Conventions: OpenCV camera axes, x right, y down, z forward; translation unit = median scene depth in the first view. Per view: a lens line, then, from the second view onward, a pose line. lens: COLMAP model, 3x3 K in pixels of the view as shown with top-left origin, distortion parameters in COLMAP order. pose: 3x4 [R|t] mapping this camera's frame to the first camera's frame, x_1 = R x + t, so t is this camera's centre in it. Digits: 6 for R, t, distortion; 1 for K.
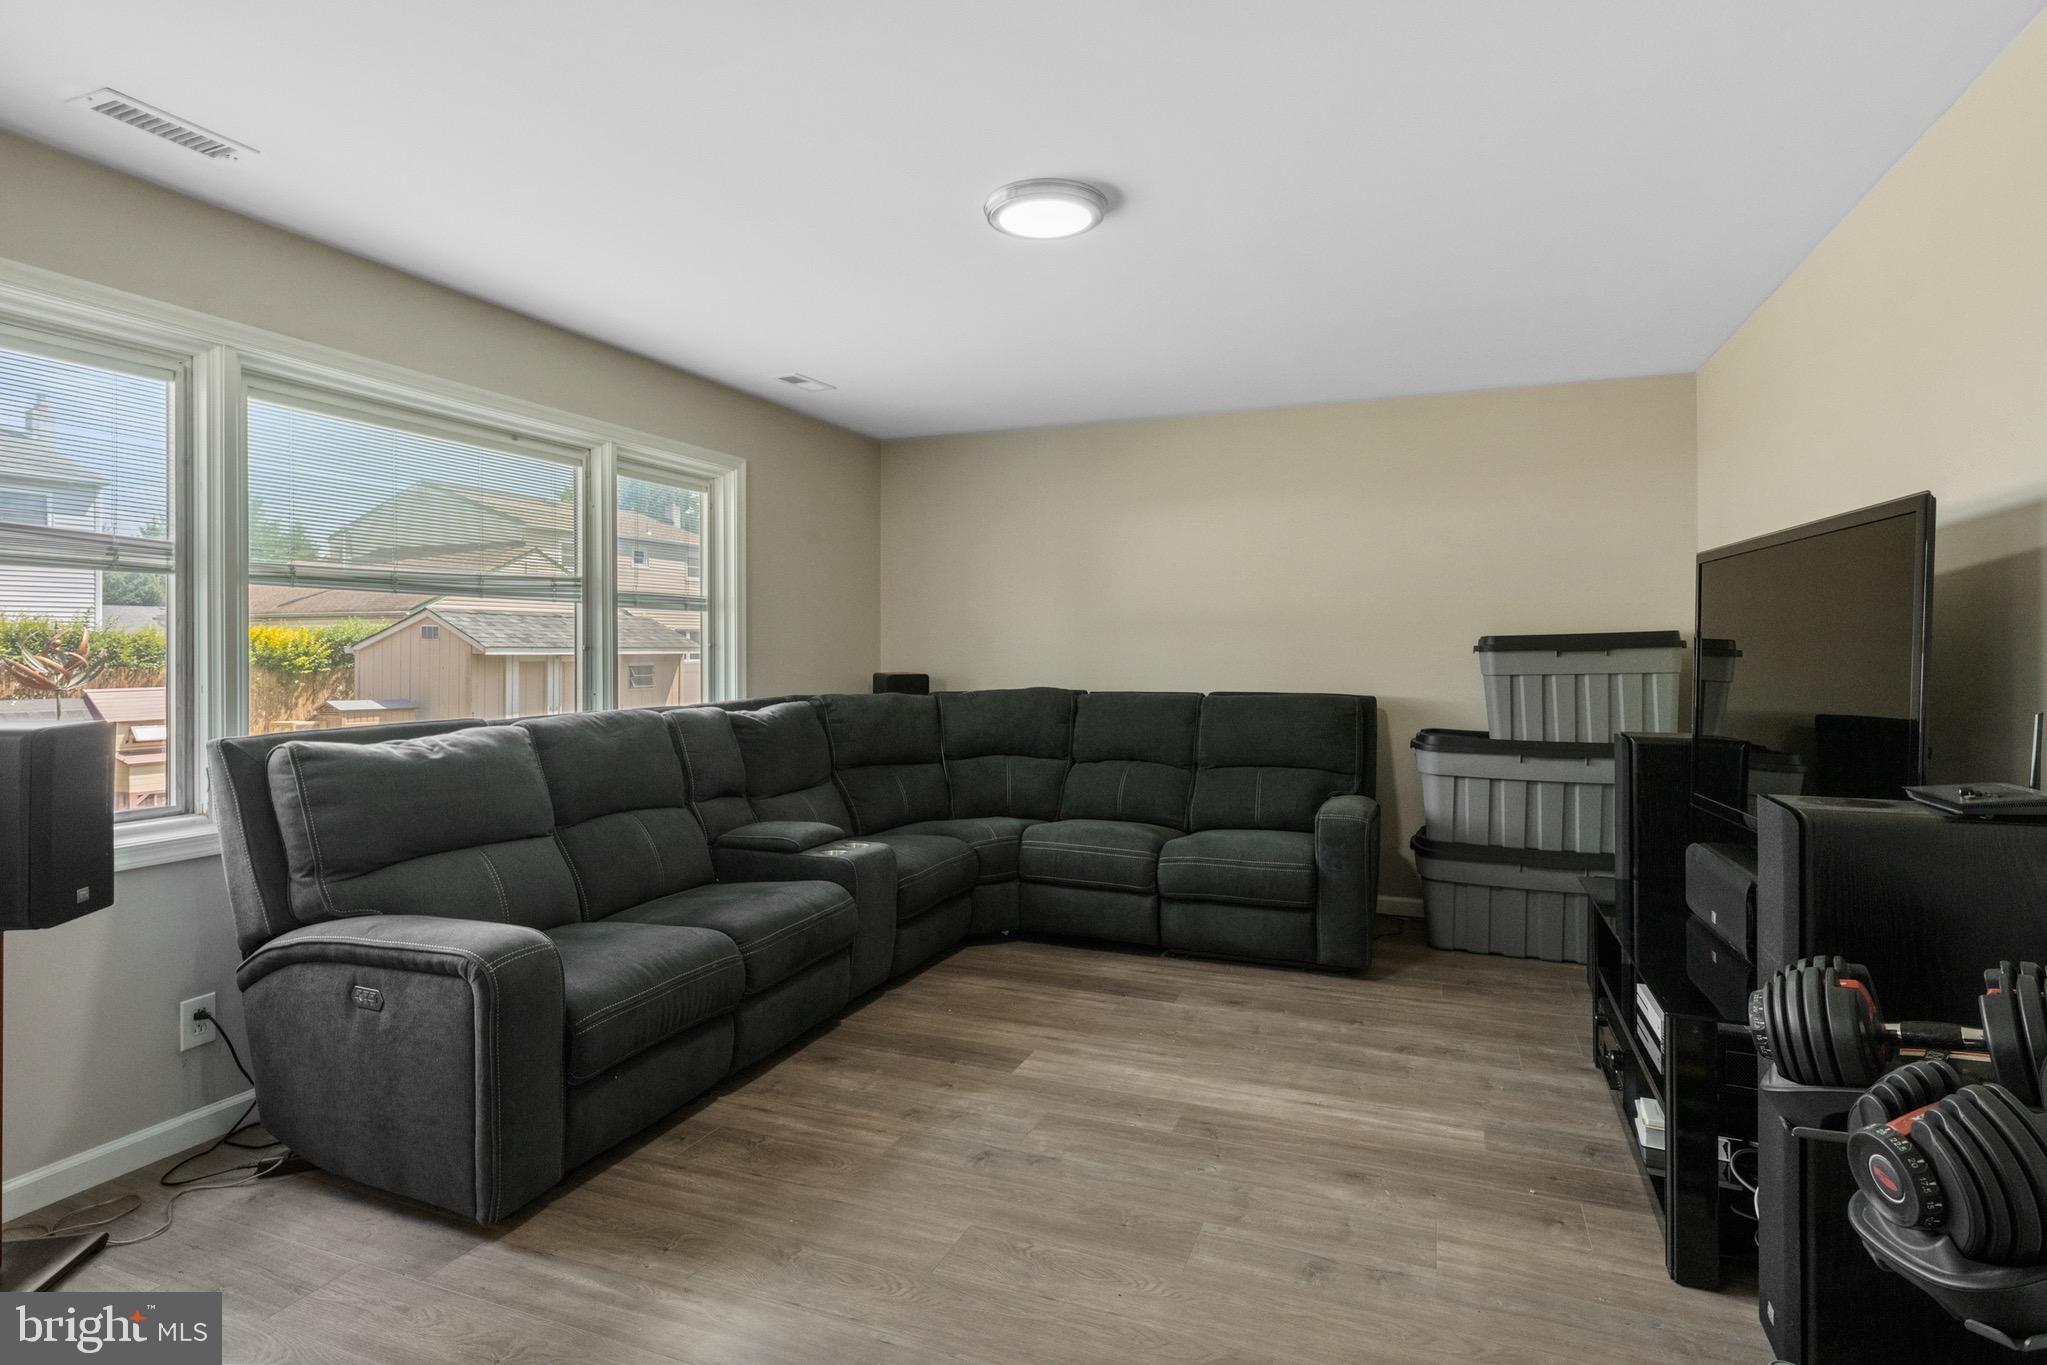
lens RADIAL K [[1051.1, 0, 1016.3], [0, 1051.1, 636.4], [0, 0, 1]] dist [-0.000245, -0.000374]
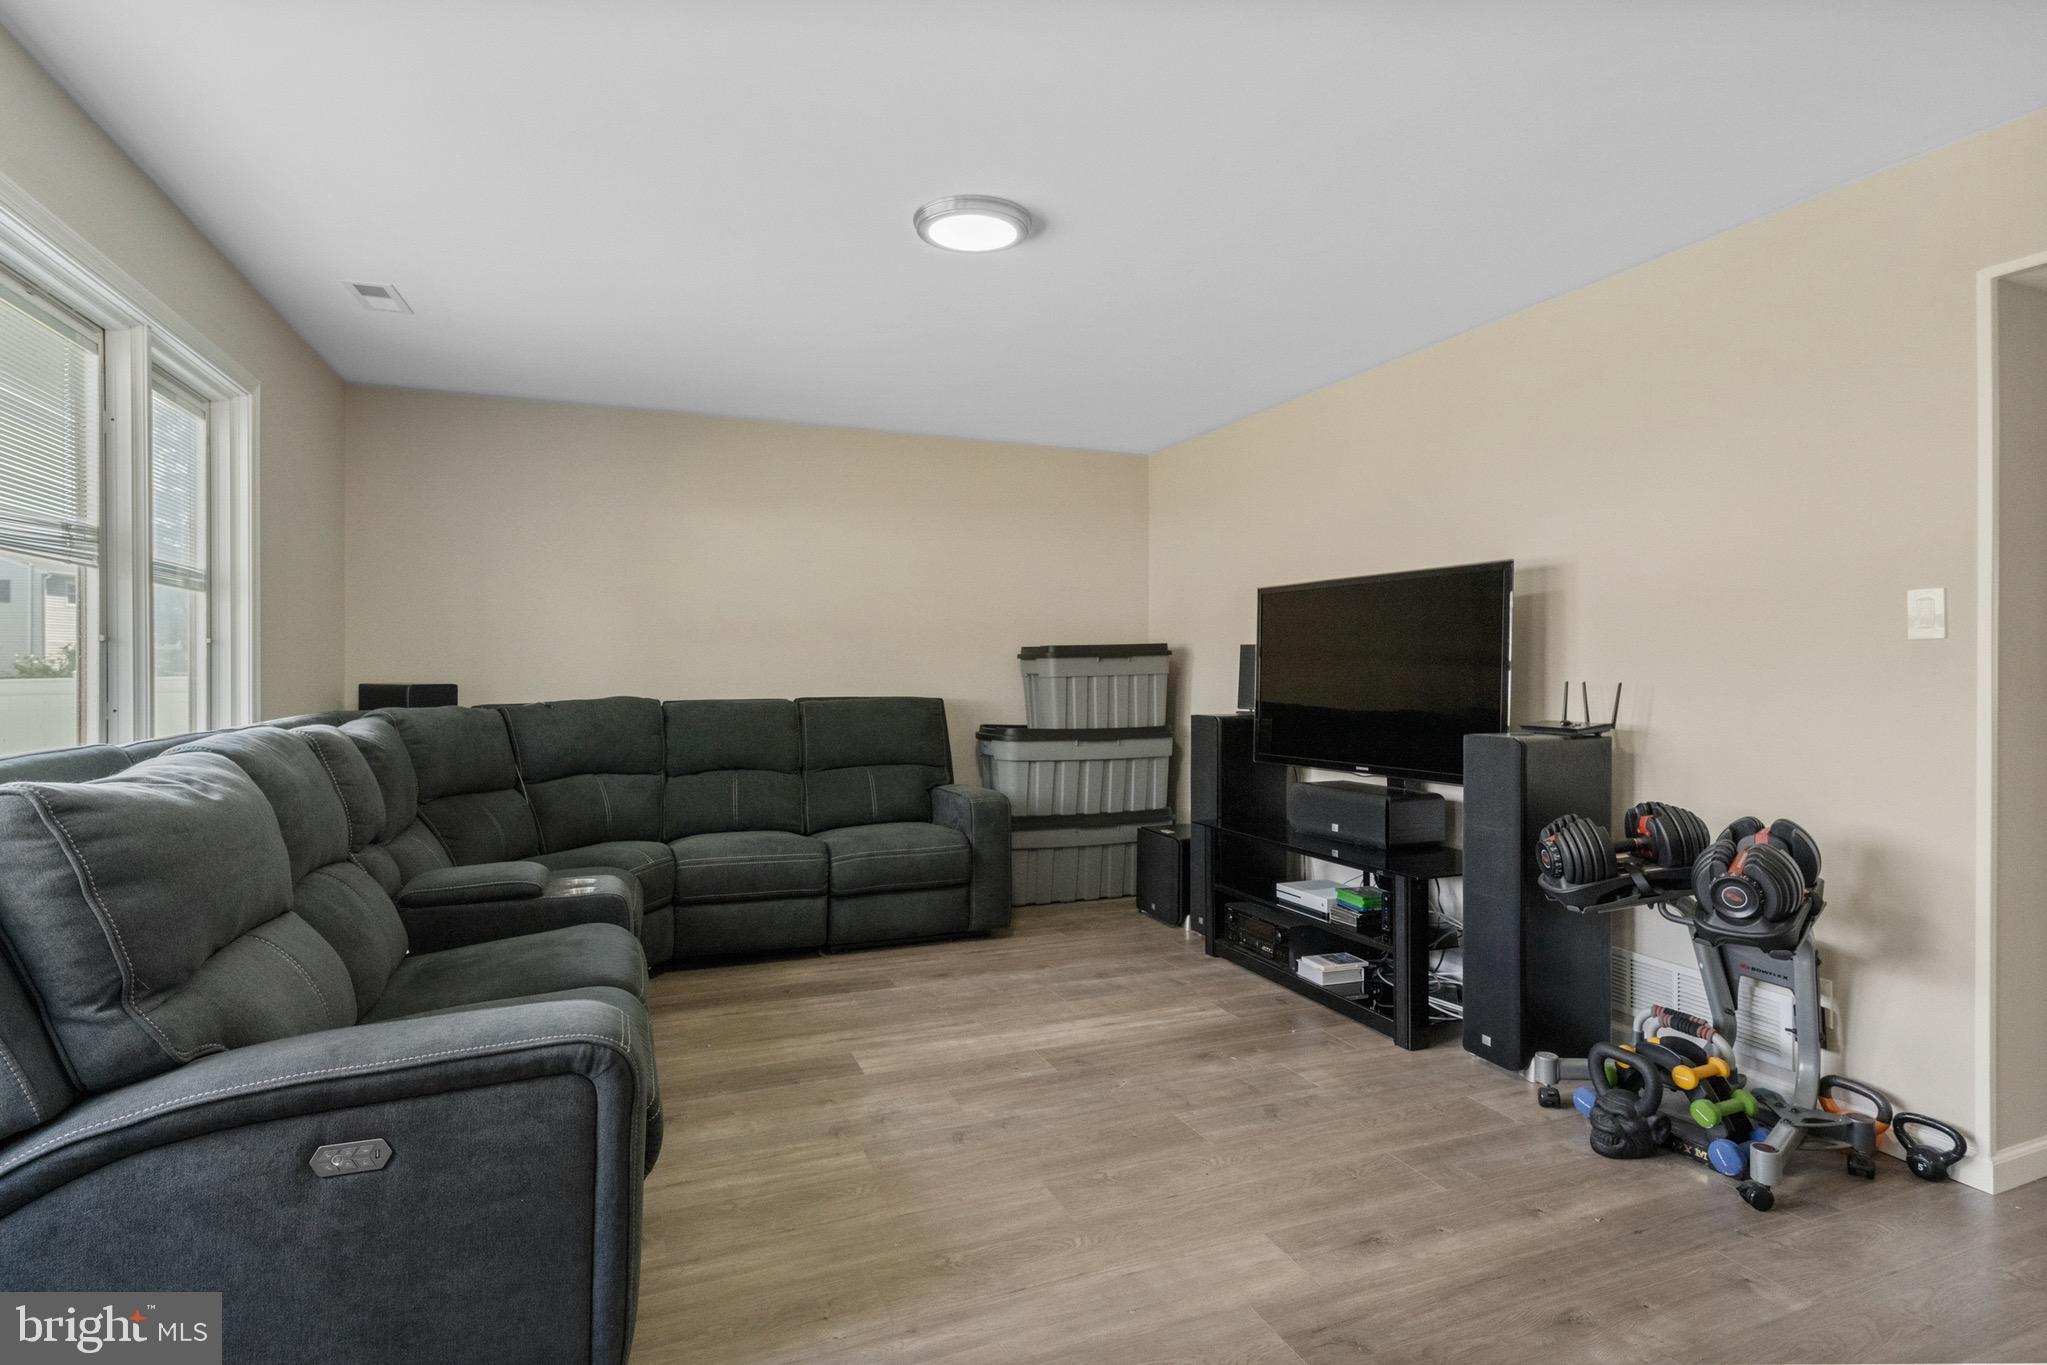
lens RADIAL K [[1051.1, 0, 1032.7], [0, 1051.1, 675.7], [0, 0, 1]] dist [-0.000245, -0.000374]
pose [[0.716259, -0.004215, 0.697822, -0.552146], [-0.006476, 0.999899, 0.012687, 0.026572], [-0.697804, -0.013606, 0.716159, 0.179290]]
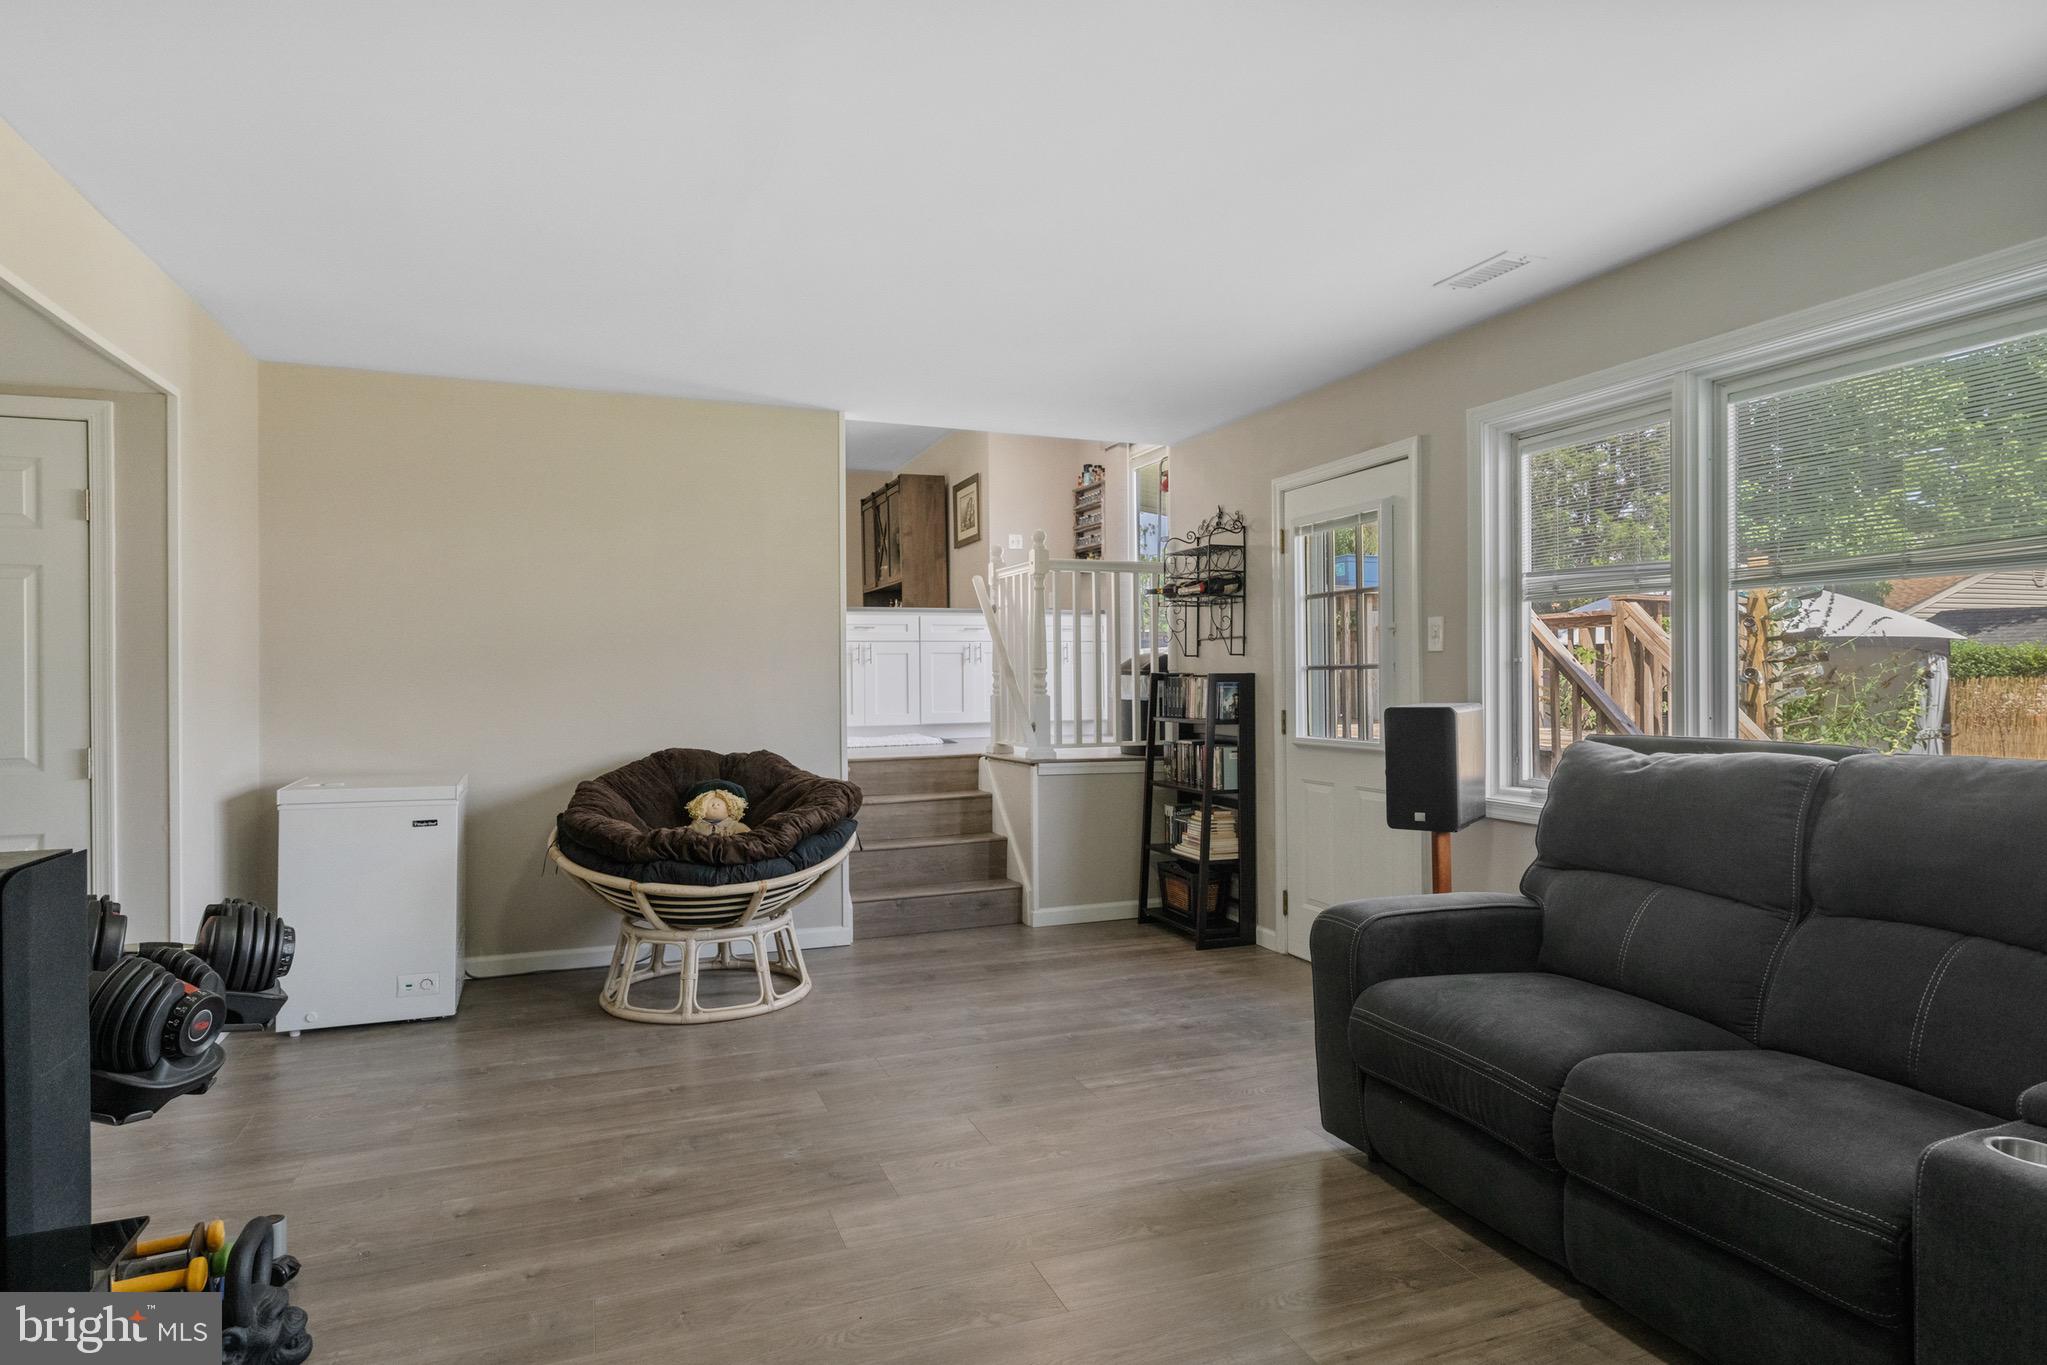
lens RADIAL K [[1087.5, 0, 1025.9], [0, 1087.5, 682.5], [0, 0, 1]] dist [-0.000289, -0.003131]
pose [[-0.725081, 0.004661, -0.688648, 0.422316], [0.012155, 0.999908, -0.006031, 0.030883], [0.688557, -0.012743, -0.725071, 1.150713]]
